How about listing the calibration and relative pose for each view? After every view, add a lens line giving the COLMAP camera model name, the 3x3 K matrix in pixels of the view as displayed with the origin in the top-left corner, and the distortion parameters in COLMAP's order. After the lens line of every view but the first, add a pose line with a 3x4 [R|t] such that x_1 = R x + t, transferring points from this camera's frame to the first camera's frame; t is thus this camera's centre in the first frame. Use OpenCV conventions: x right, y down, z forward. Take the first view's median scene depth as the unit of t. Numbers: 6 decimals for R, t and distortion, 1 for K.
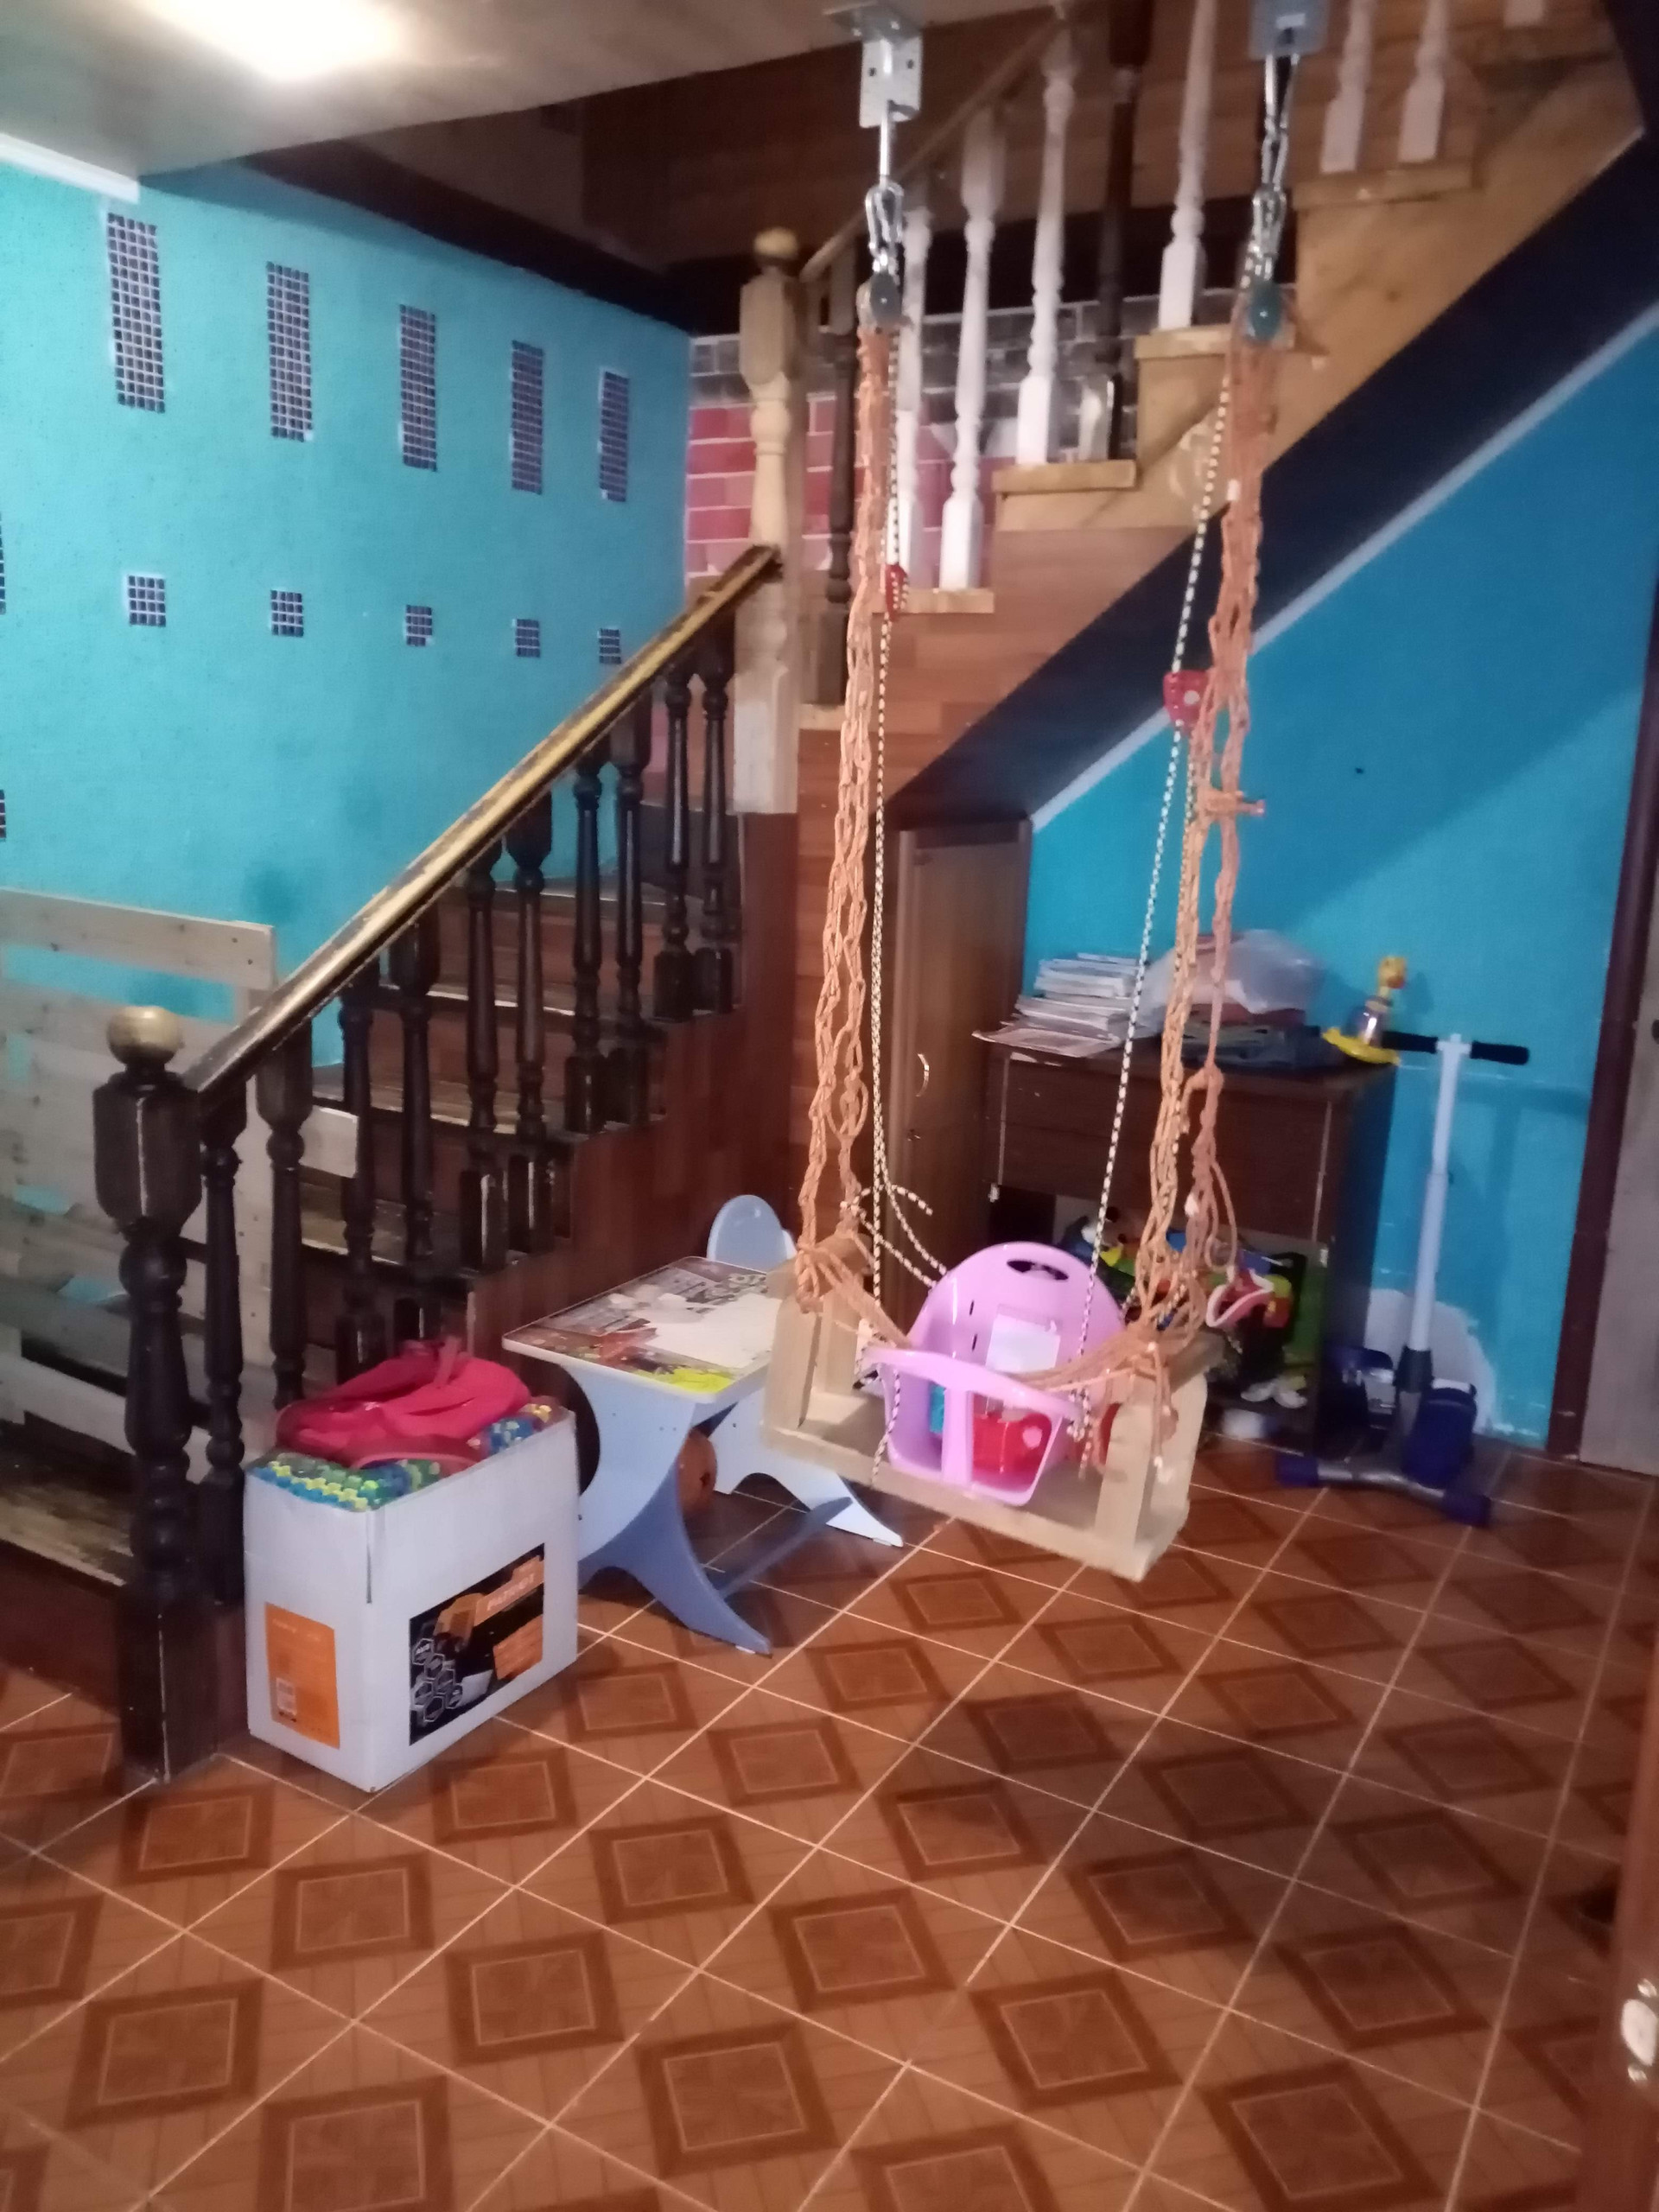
lens RADIAL K [[1723.1, 0, 829.5], [0, 1723.1, 1106.0], [0, 0, 1]] dist [0.052623, -0.186360]
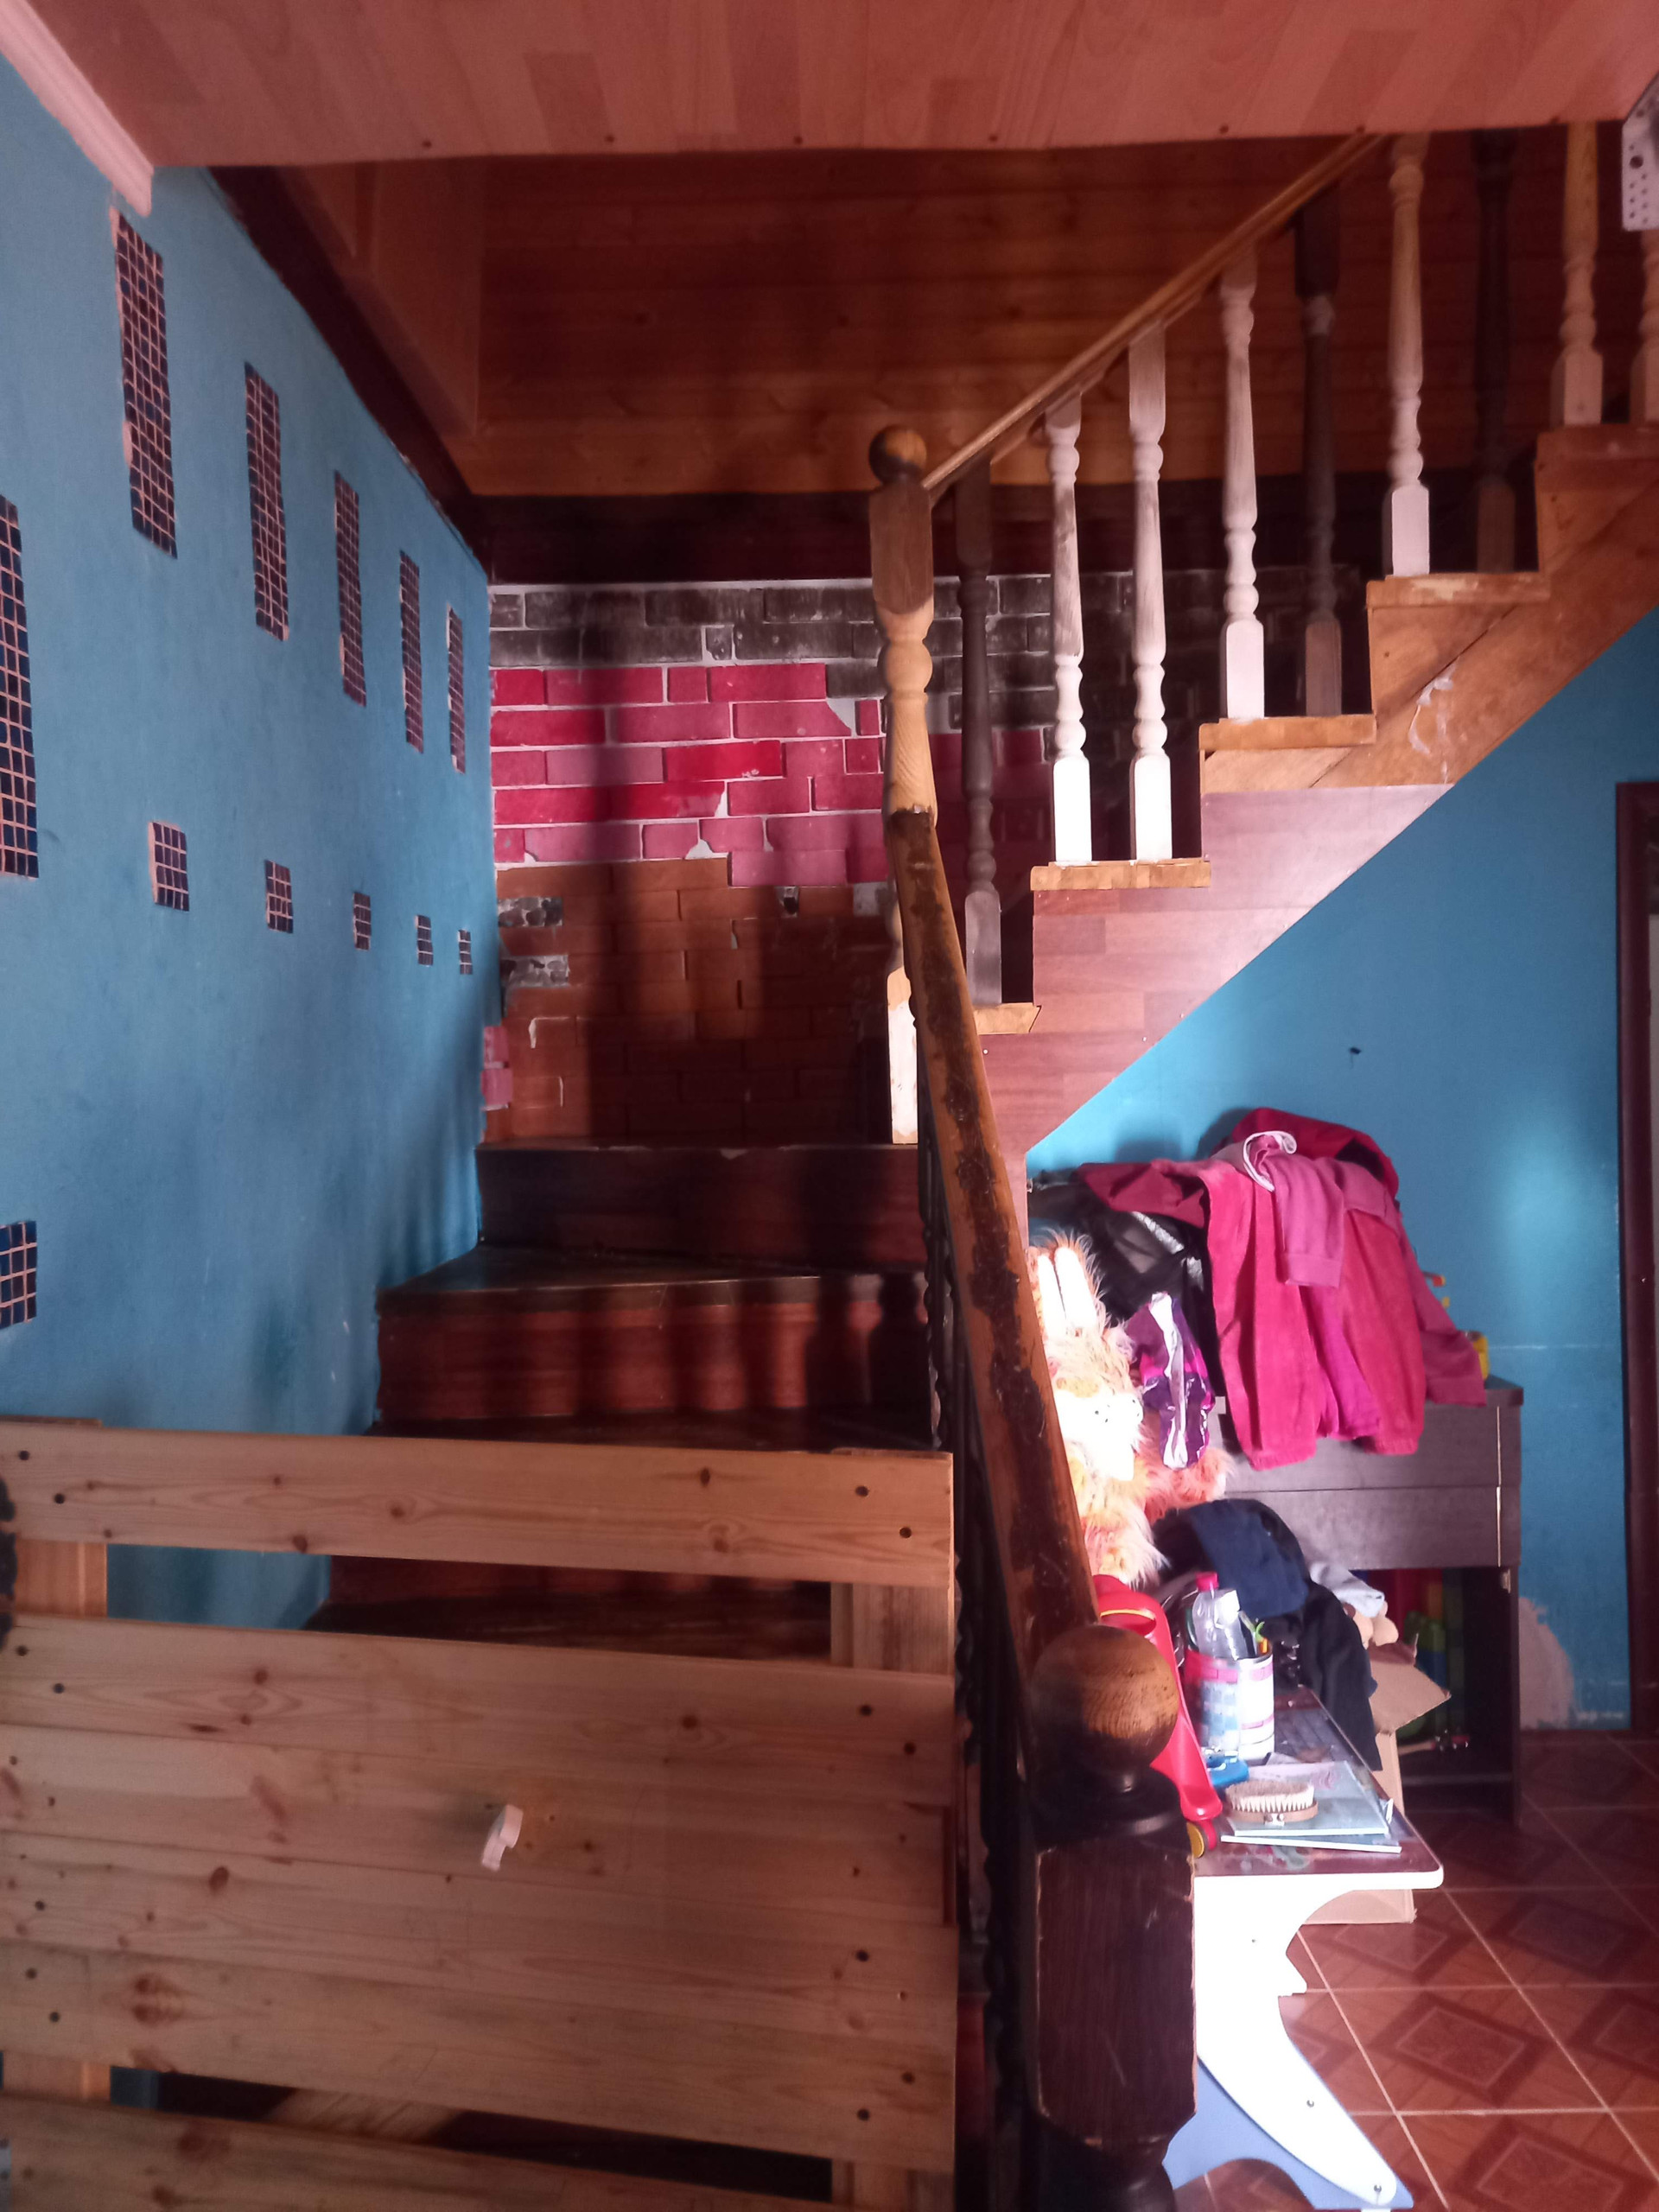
lens RADIAL K [[1604.8, 0, 827.7], [0, 1604.8, 1082.0], [0, 0, 1]] dist [0.163286, -0.319701]
pose [[0.862814, -0.065467, 0.501264, -0.459475], [0.159485, 0.976191, -0.147024, -0.103217], [-0.479704, 0.206798, 0.852713, 0.424238]]
